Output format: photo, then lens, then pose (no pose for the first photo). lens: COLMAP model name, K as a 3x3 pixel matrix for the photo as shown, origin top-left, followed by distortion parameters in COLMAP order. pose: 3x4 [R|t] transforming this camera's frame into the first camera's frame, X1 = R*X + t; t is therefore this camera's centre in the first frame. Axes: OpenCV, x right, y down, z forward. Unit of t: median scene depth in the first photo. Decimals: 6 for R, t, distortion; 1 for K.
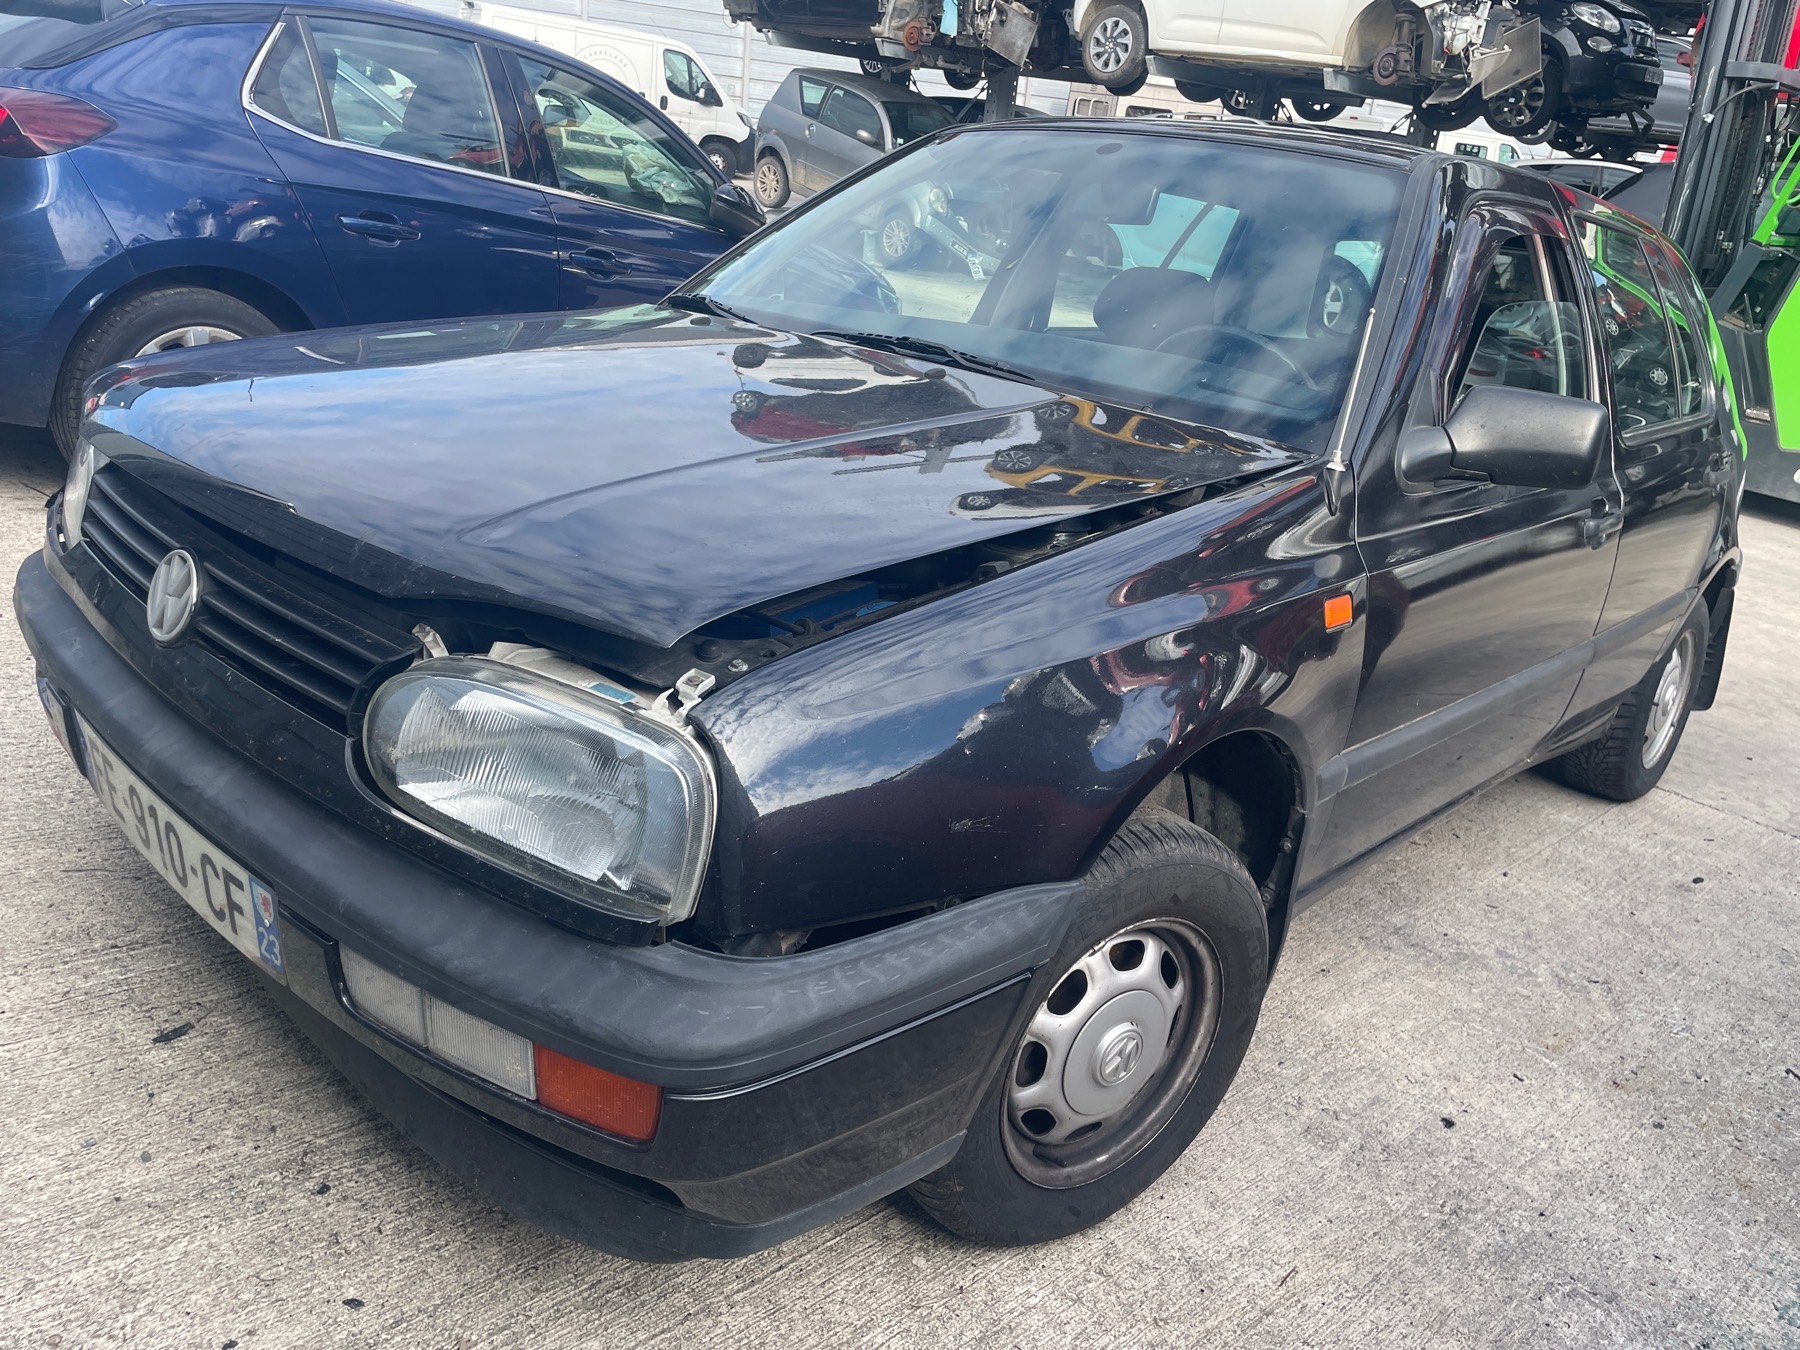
lens RADIAL K [[1393.3, 0, 904.8], [0, 1393.3, 680.6], [0, 0, 1]] dist [0.085694, -0.120239]
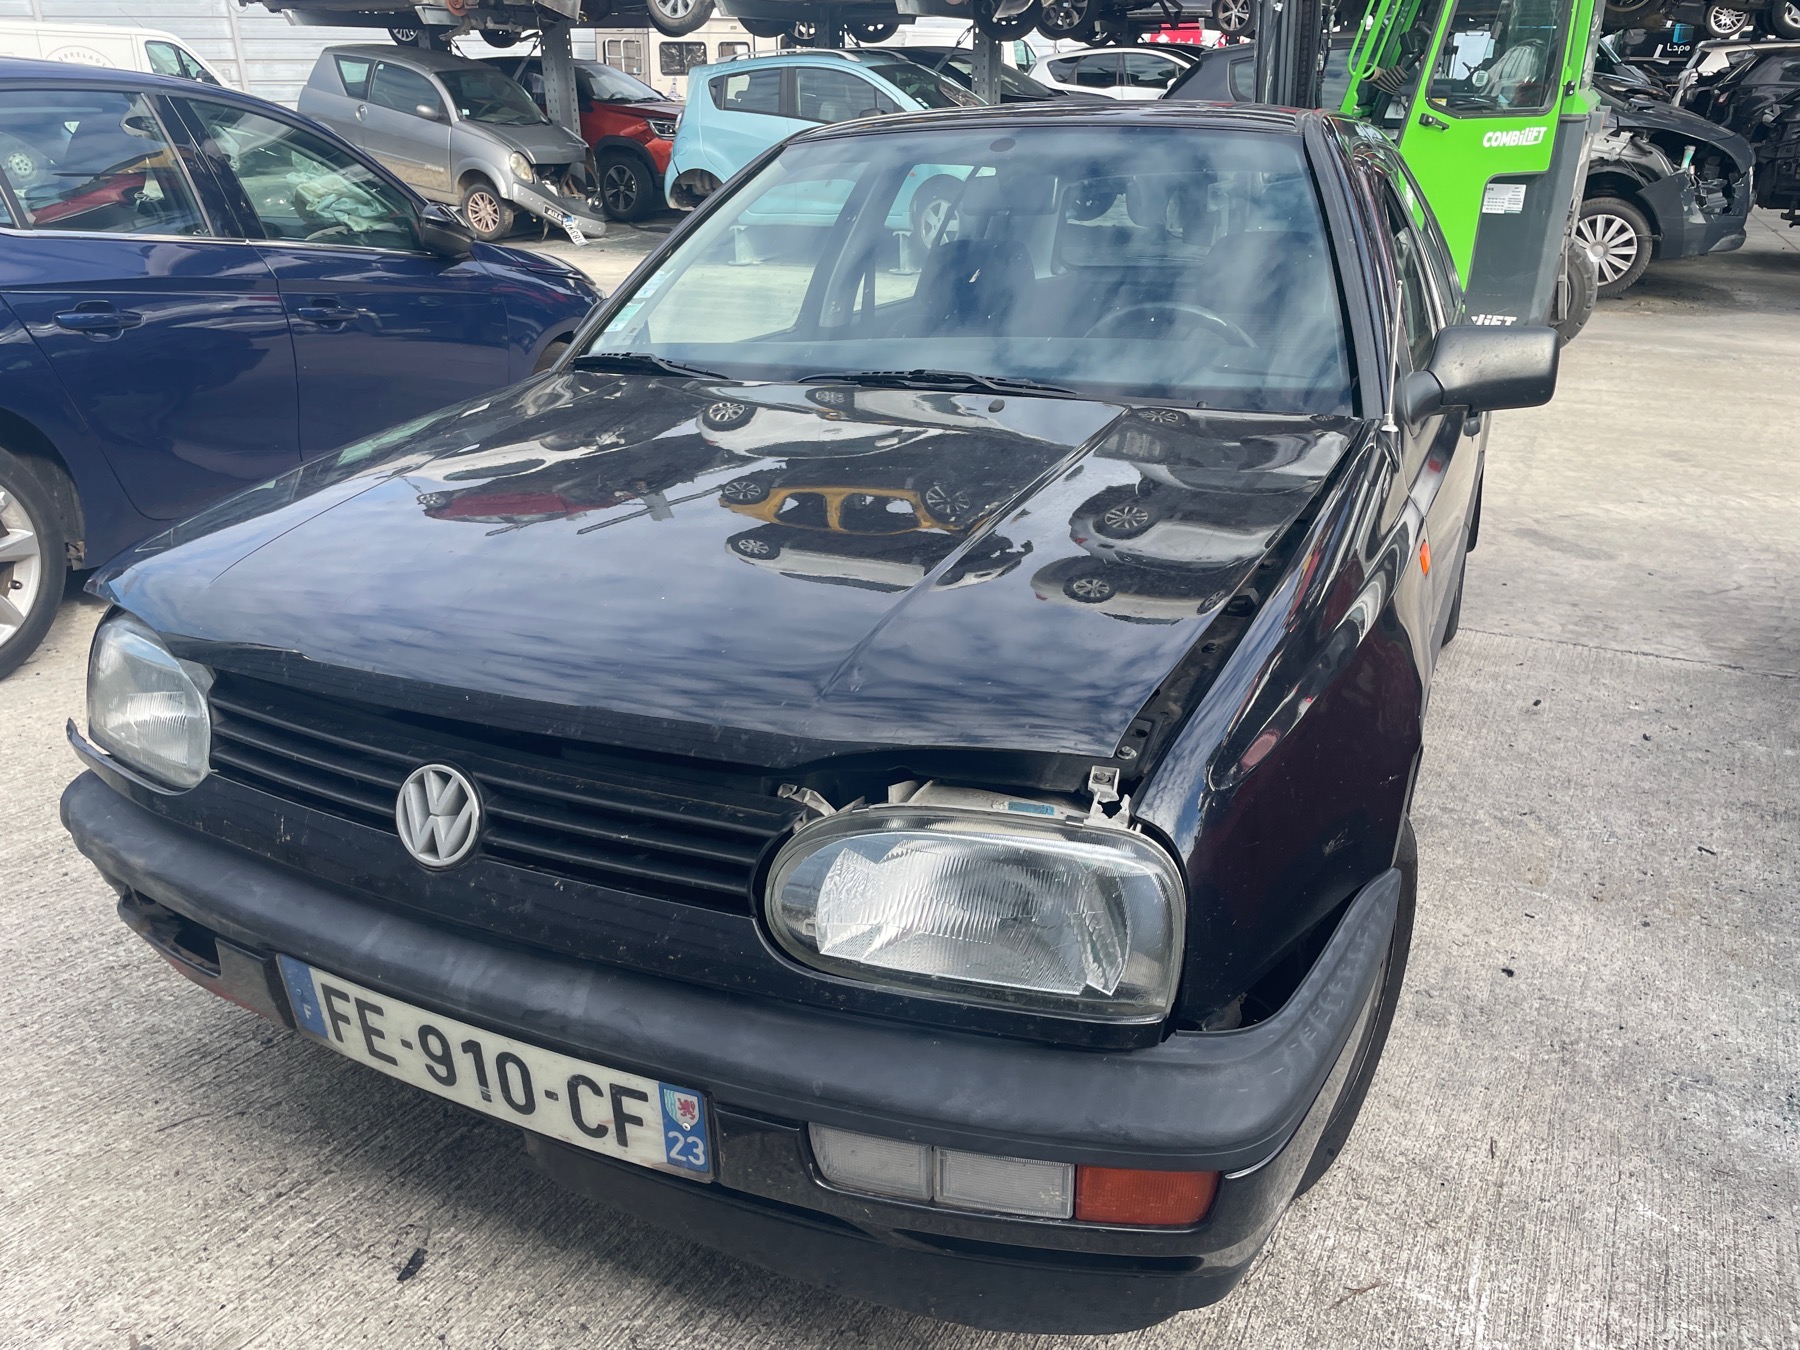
lens RADIAL K [[1393.3, 0, 904.8], [0, 1393.3, 680.6], [0, 0, 1]] dist [0.085694, -0.120239]
pose [[0.943530, -0.225086, 0.243078, -0.331398], [0.214709, 0.974257, 0.068731, -0.108860], [-0.252291, -0.012659, 0.967569, 0.031411]]
